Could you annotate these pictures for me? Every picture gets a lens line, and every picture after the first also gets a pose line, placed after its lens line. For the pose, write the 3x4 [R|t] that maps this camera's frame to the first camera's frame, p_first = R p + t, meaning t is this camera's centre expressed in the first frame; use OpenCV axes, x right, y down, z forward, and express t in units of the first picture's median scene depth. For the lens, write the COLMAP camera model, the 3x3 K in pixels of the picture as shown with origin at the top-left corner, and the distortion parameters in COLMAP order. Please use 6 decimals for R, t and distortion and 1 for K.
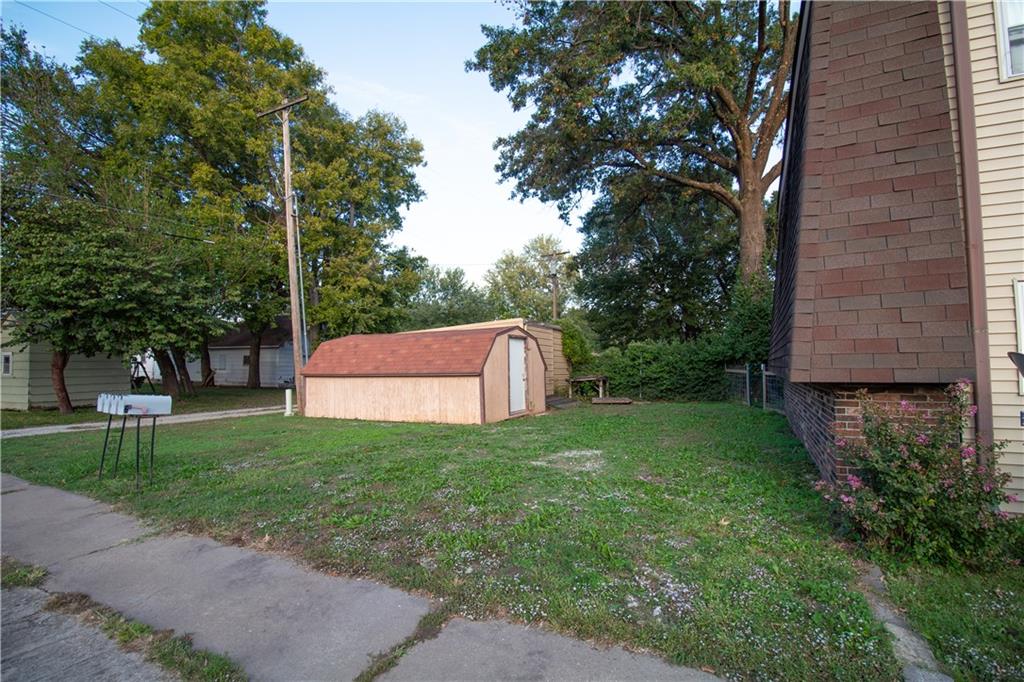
lens RADIAL K [[475.9, 0, 517.2], [0, 475.9, 342.3], [0, 0, 1]] dist [-0.000985, -0.011406]
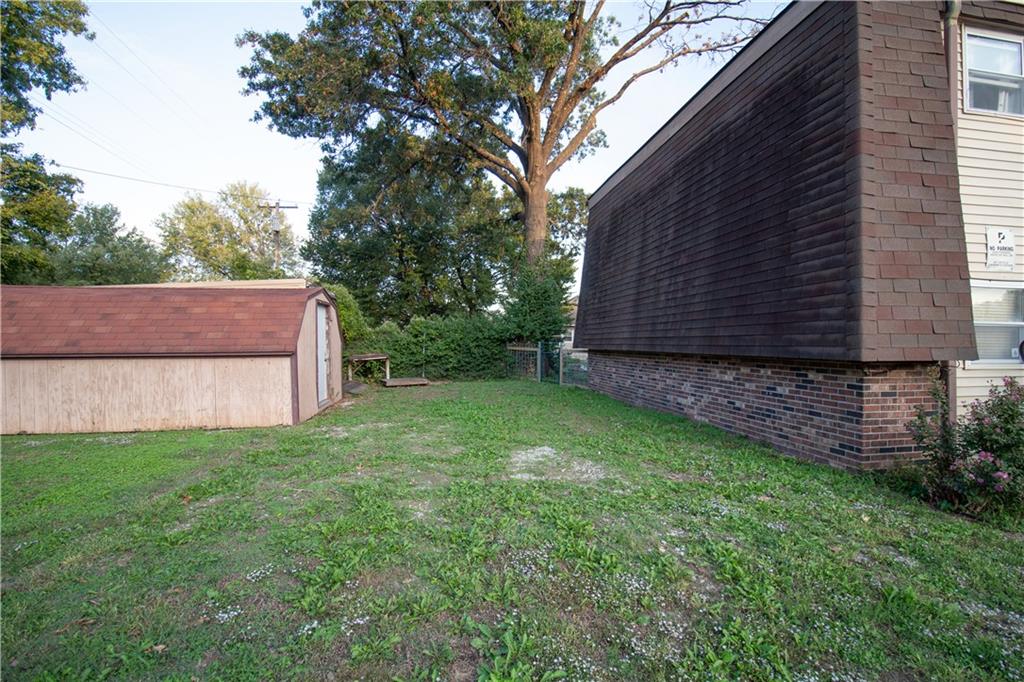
lens RADIAL K [[475.9, 0, 513.6], [0, 475.9, 341.3], [0, 0, 1]] dist [-0.000985, -0.011406]
pose [[0.806907, 0.009770, 0.590598, -0.147783], [-0.036965, 0.998739, 0.033982, 0.009152], [-0.589521, -0.049251, 0.806250, 0.161880]]
